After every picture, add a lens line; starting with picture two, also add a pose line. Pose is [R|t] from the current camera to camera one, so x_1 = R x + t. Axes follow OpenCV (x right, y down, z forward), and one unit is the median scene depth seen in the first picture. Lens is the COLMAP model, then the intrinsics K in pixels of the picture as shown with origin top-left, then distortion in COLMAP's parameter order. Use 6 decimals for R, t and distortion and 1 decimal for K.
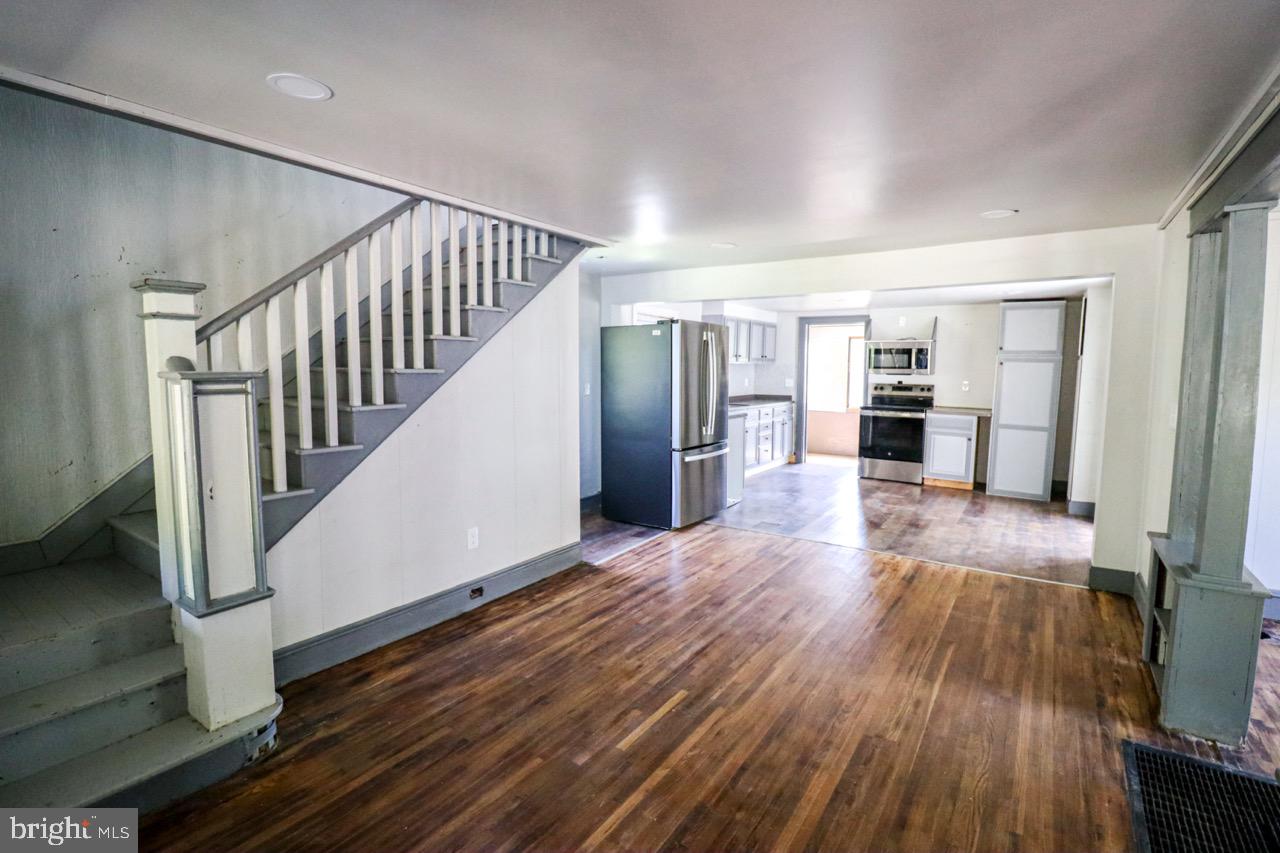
lens RADIAL K [[586.3, 0, 653.6], [0, 586.3, 415.4], [0, 0, 1]] dist [-0.006466, -0.006996]
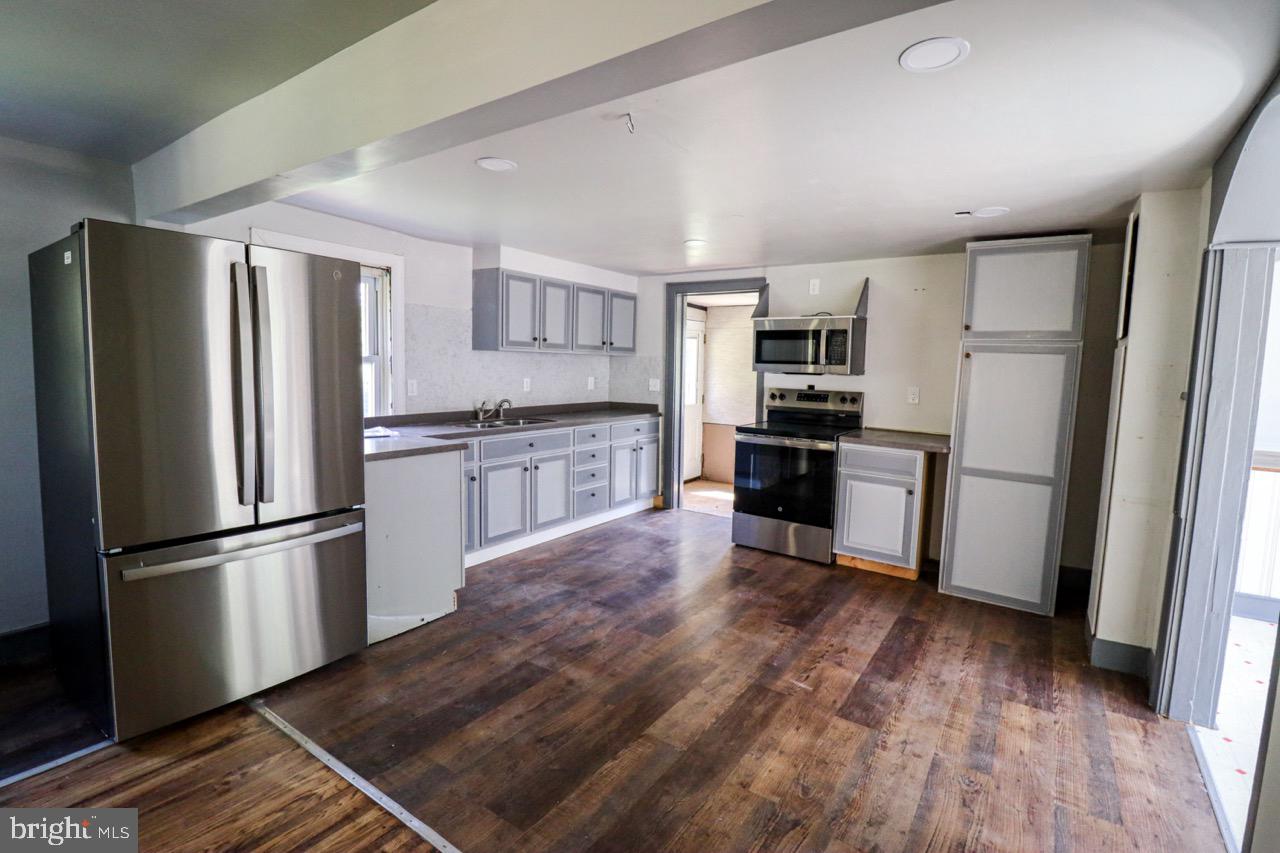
lens RADIAL K [[586.3, 0, 657.1], [0, 586.3, 416.4], [0, 0, 1]] dist [-0.006466, -0.006996]
pose [[0.999860, 0.015573, -0.006192, 0.329729], [-0.015559, 0.999876, 0.002338, -0.030977], [0.006228, -0.002241, 0.999978, 0.483416]]
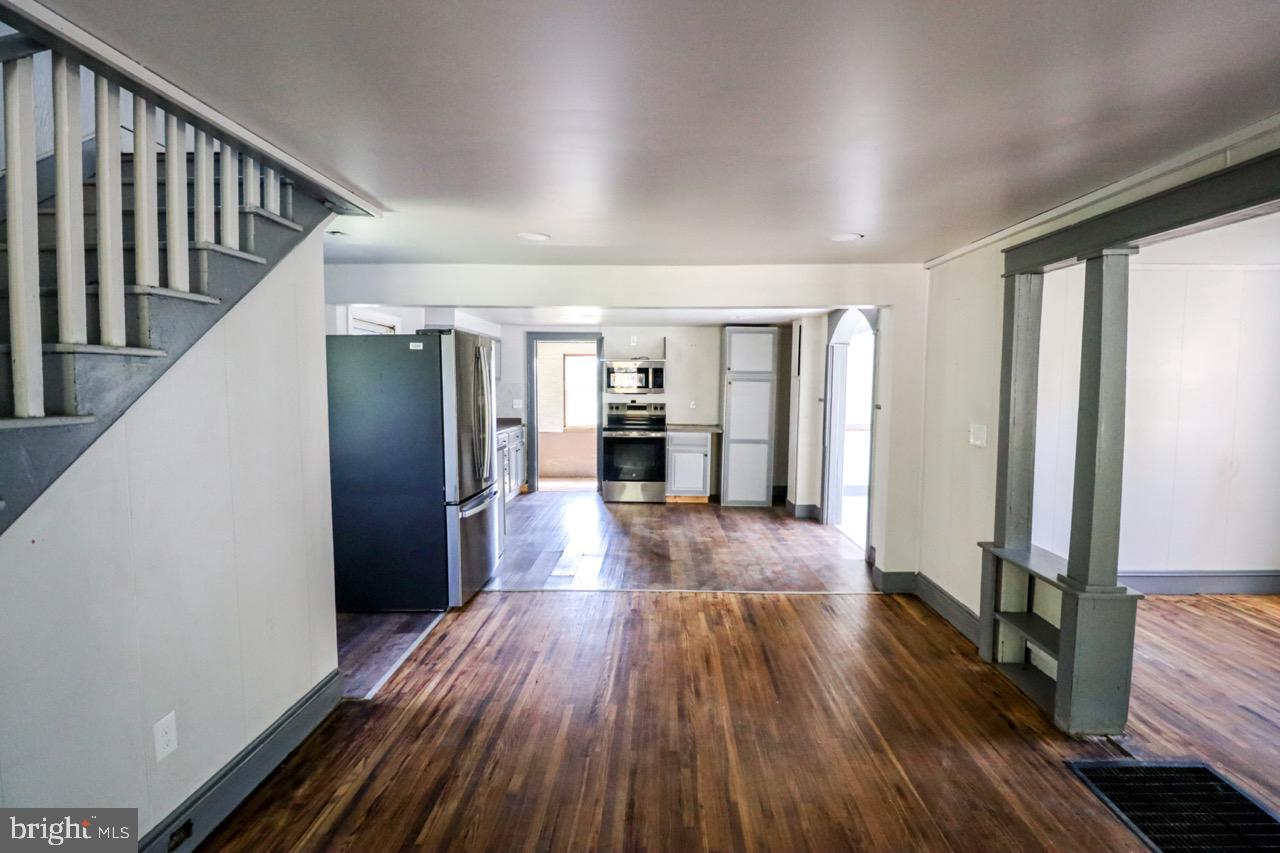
lens RADIAL K [[586.3, 0, 648.7], [0, 586.3, 421.9], [0, 0, 1]] dist [-0.006466, -0.006996]
pose [[0.841348, -0.041426, 0.538904, -0.118562], [0.048305, 0.998832, 0.001367, -0.027048], [-0.538331, 0.024882, 0.842366, 0.185186]]
